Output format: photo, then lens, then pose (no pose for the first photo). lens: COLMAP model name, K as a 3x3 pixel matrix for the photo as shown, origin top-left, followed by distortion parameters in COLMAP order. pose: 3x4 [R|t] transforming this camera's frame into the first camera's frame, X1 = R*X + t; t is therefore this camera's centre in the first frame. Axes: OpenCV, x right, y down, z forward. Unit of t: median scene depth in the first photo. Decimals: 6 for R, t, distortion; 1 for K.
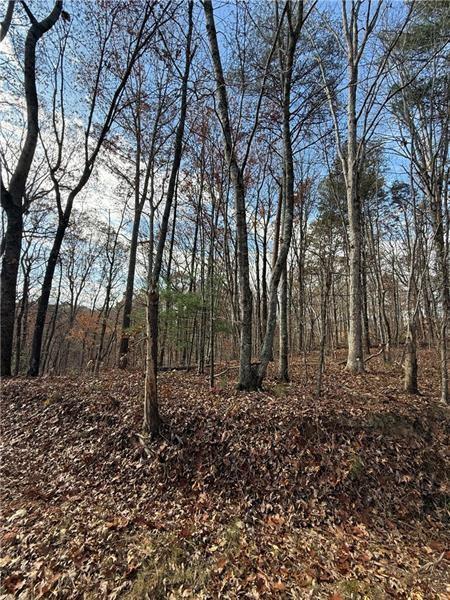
lens RADIAL K [[240.7, 0, 224.6], [0, 240.7, 298.5], [0, 0, 1]] dist [0.001535, 0.000053]
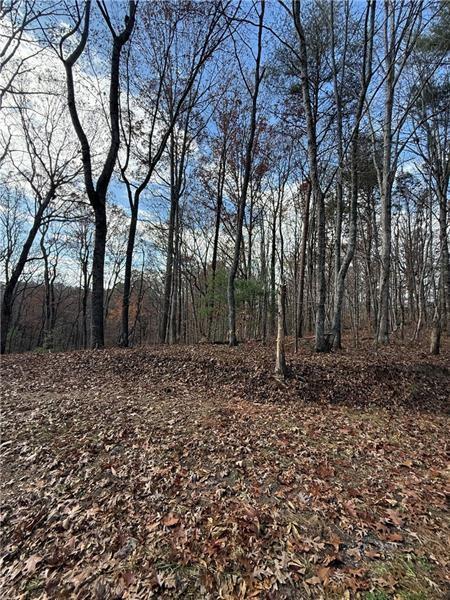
lens RADIAL K [[240.7, 0, 225.9], [0, 240.7, 296.6], [0, 0, 1]] dist [0.001535, 0.000053]
pose [[0.999423, 0.006998, 0.033226, -0.515417], [-0.009199, 0.997740, 0.066565, -0.035671], [-0.032685, -0.066833, 0.997229, -0.365752]]
